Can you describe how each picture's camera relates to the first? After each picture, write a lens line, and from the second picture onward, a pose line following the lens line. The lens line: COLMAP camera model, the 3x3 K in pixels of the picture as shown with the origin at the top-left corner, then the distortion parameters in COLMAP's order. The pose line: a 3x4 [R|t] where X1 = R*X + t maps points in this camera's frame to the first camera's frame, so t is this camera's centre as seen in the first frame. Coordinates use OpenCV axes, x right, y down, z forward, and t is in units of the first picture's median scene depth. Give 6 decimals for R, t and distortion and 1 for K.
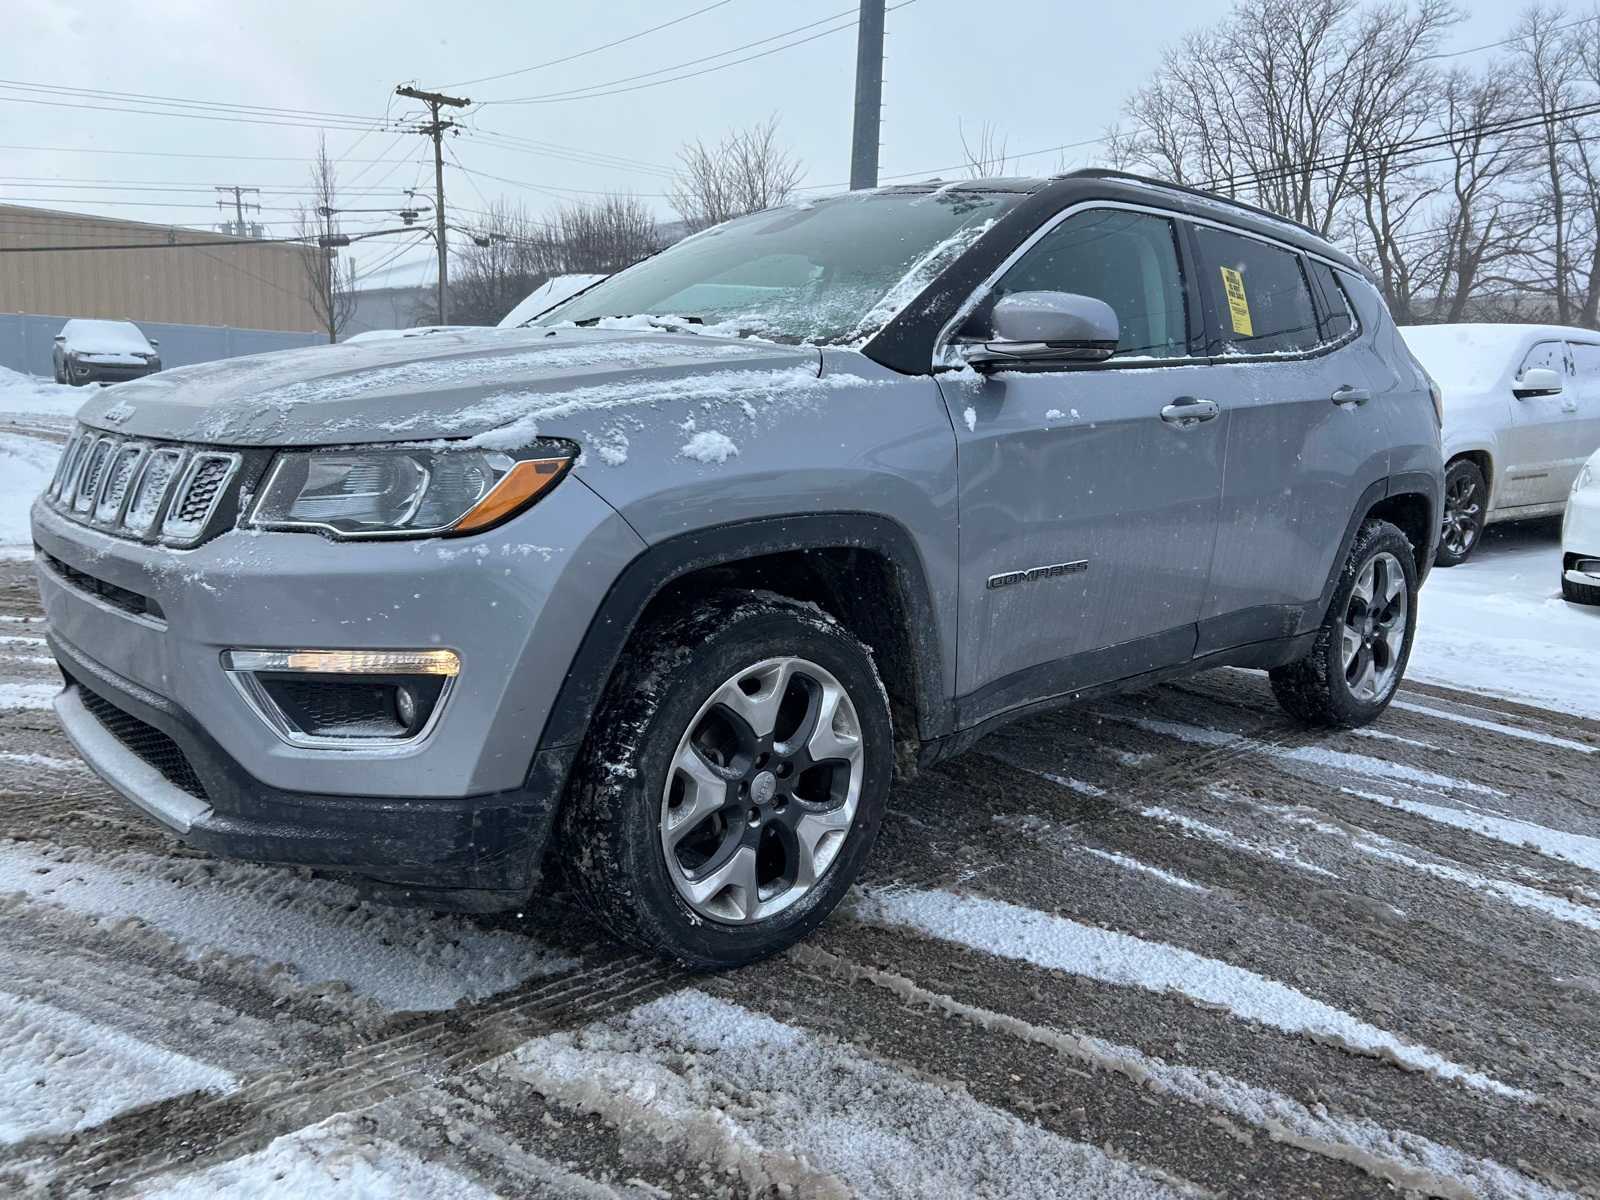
lens RADIAL K [[1255.4, 0, 810.9], [0, 1255.4, 573.9], [0, 0, 1]] dist [0.056512, -0.053108]
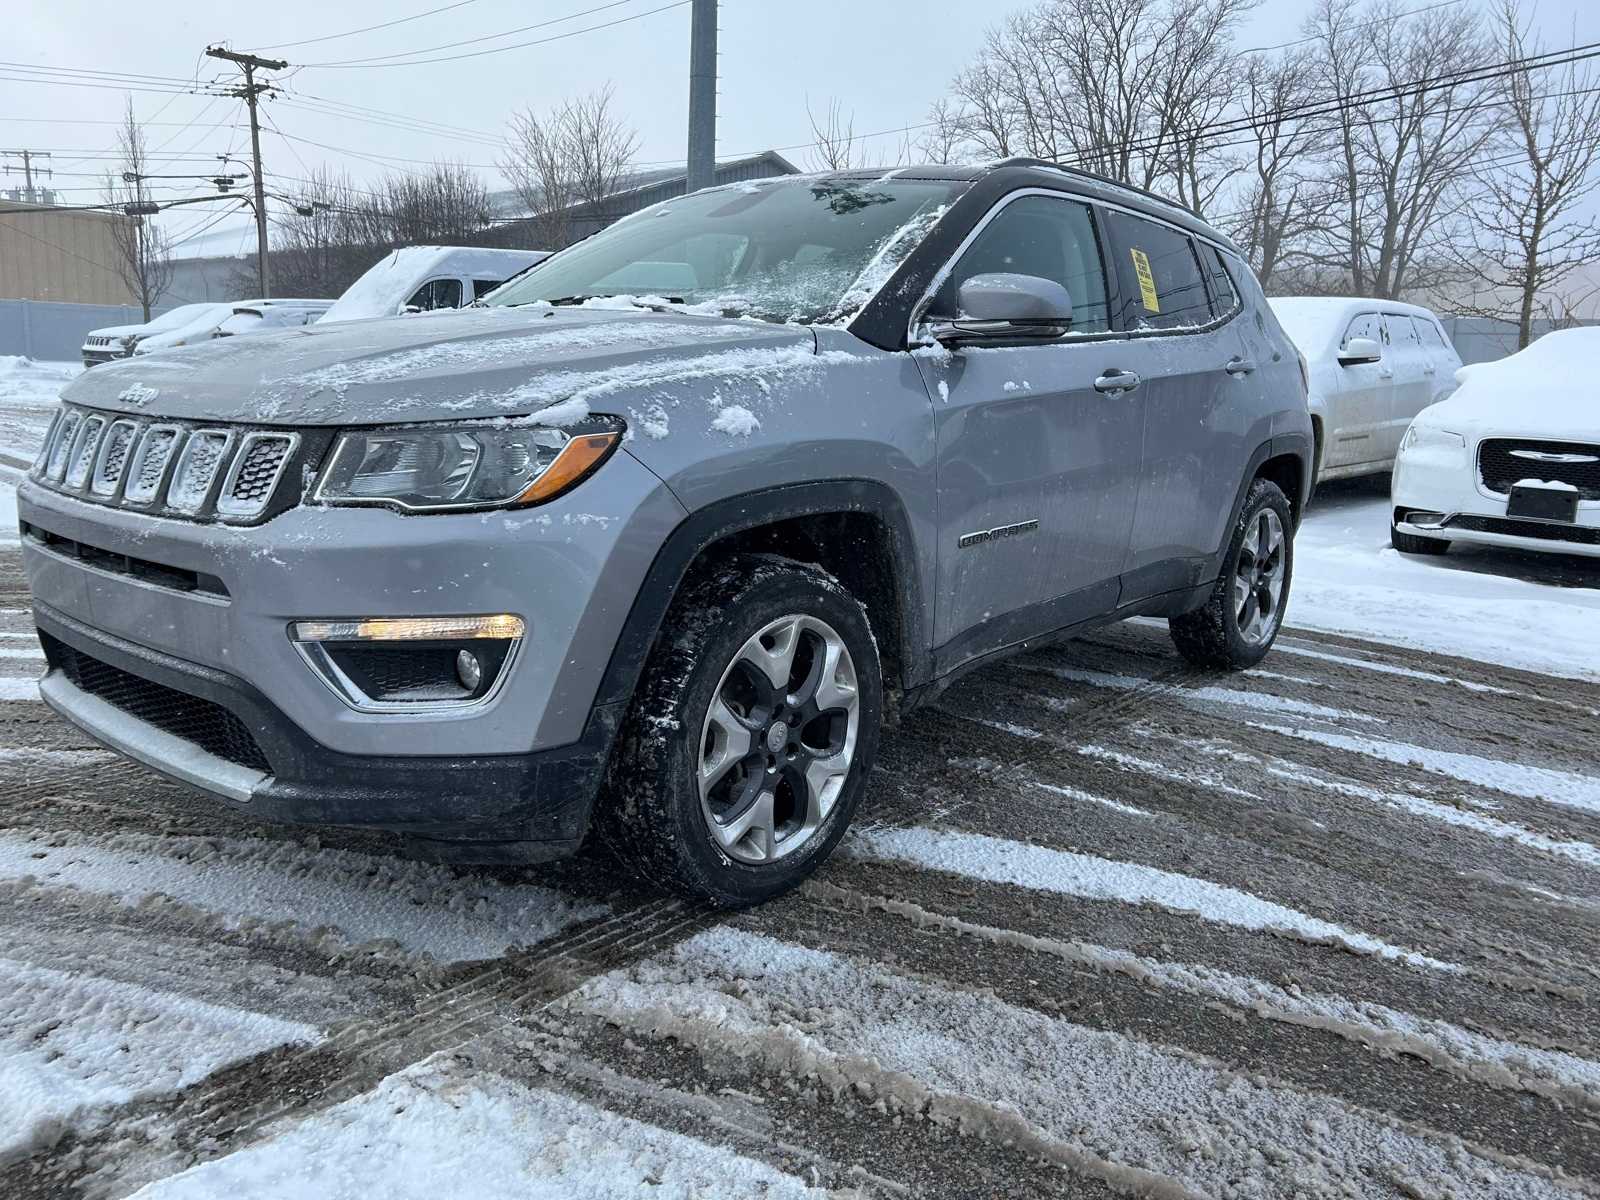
lens RADIAL K [[1262.1, 0, 790.9], [0, 1262.1, 553.9], [0, 0, 1]] dist [0.061480, -0.060011]
pose [[0.992022, -0.026859, 0.123172, -0.155364], [0.026132, 0.999630, 0.007512, 0.005828], [-0.123328, -0.004233, 0.992357, -0.073761]]
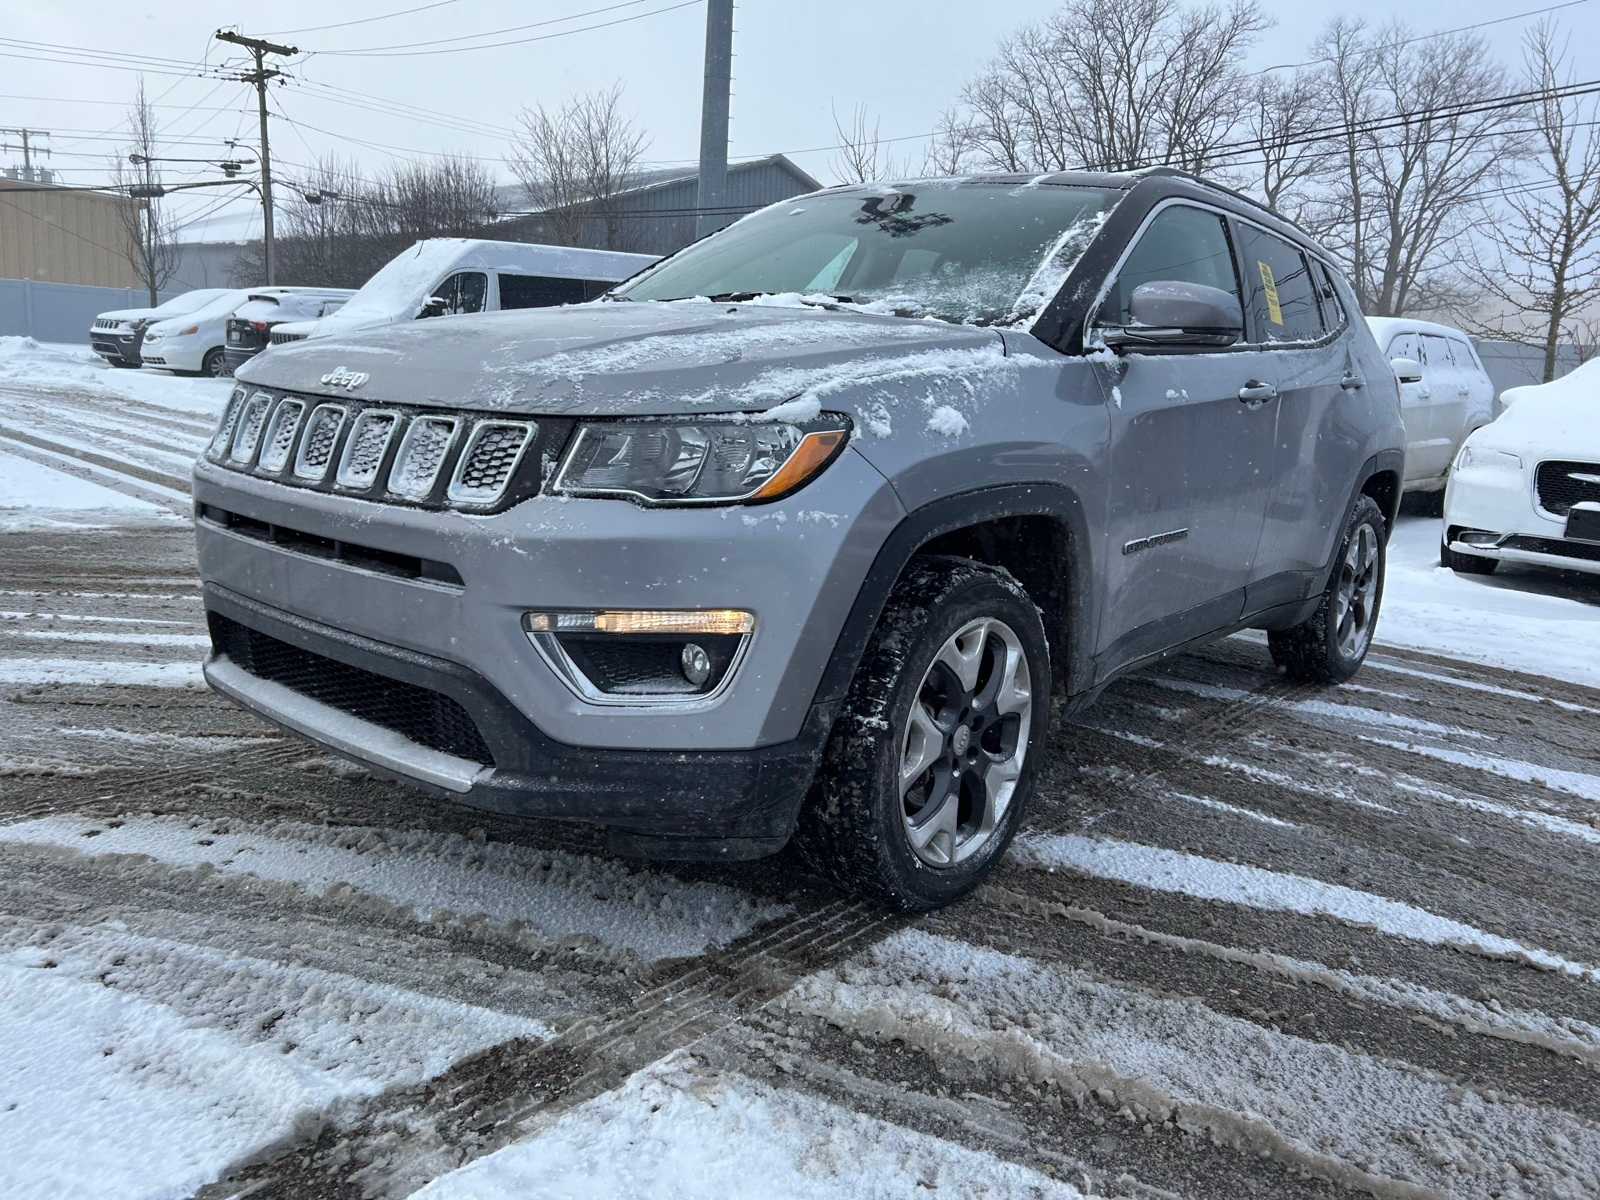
lens RADIAL K [[1262.1, 0, 790.9], [0, 1262.1, 553.9], [0, 0, 1]] dist [0.061480, -0.060011]
pose [[0.989386, -0.000928, 0.145311, -0.338015], [0.000234, 0.999988, 0.004793, 0.006514], [-0.145313, -0.004708, 0.989374, -0.043933]]
